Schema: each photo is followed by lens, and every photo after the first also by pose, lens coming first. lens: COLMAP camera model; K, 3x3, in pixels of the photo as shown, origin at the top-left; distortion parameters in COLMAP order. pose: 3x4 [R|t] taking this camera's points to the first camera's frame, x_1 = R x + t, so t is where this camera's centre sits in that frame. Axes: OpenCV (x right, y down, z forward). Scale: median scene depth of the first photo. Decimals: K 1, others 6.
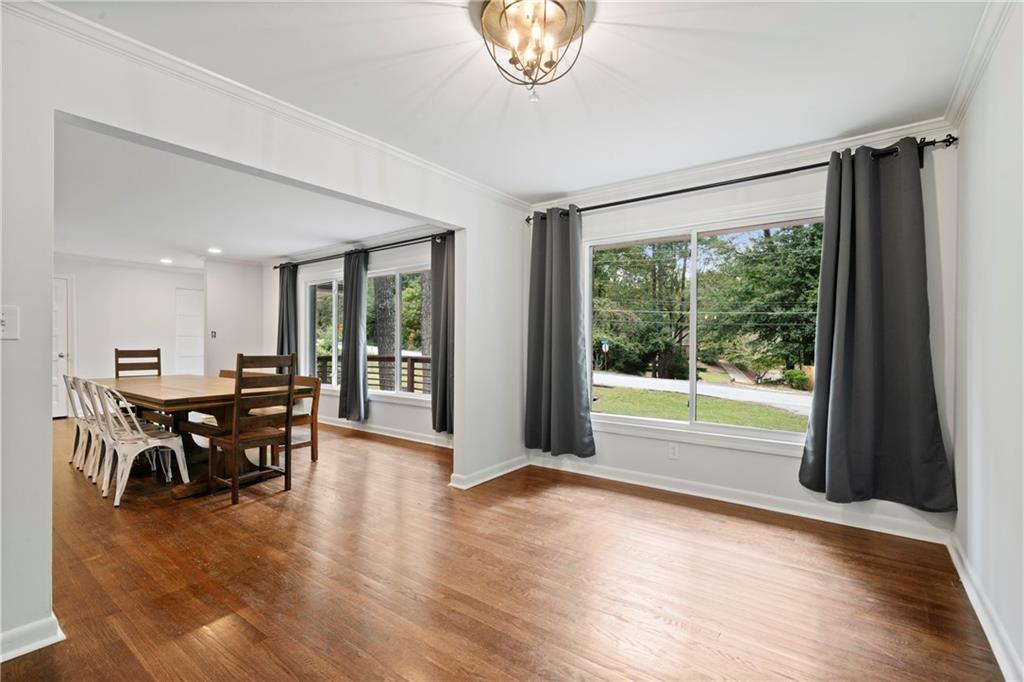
lens RADIAL K [[462.0, 0, 512.0], [0, 462.0, 341.0], [0, 0, 1]] dist [0.001440, 0.000247]
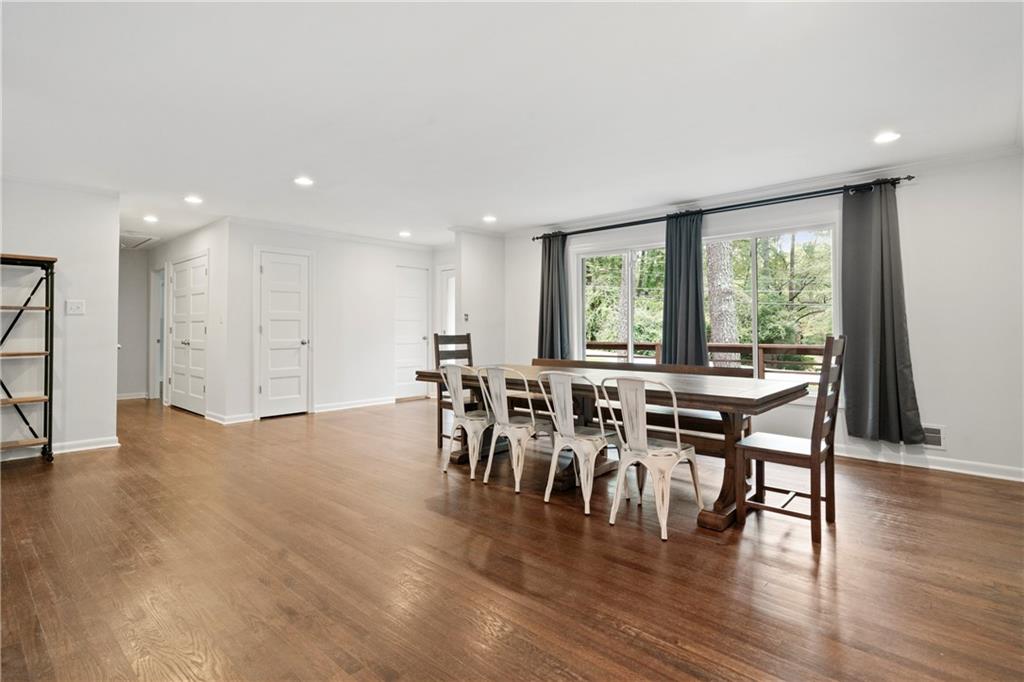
lens RADIAL K [[515.4, 0, 512.7], [0, 515.4, 324.7], [0, 0, 1]] dist [0.003443, 0.000715]
pose [[0.994759, -0.005276, -0.102112, -0.467583], [0.004764, 0.999975, -0.005255, 0.004374], [0.102137, 0.004741, 0.994759, 0.055957]]
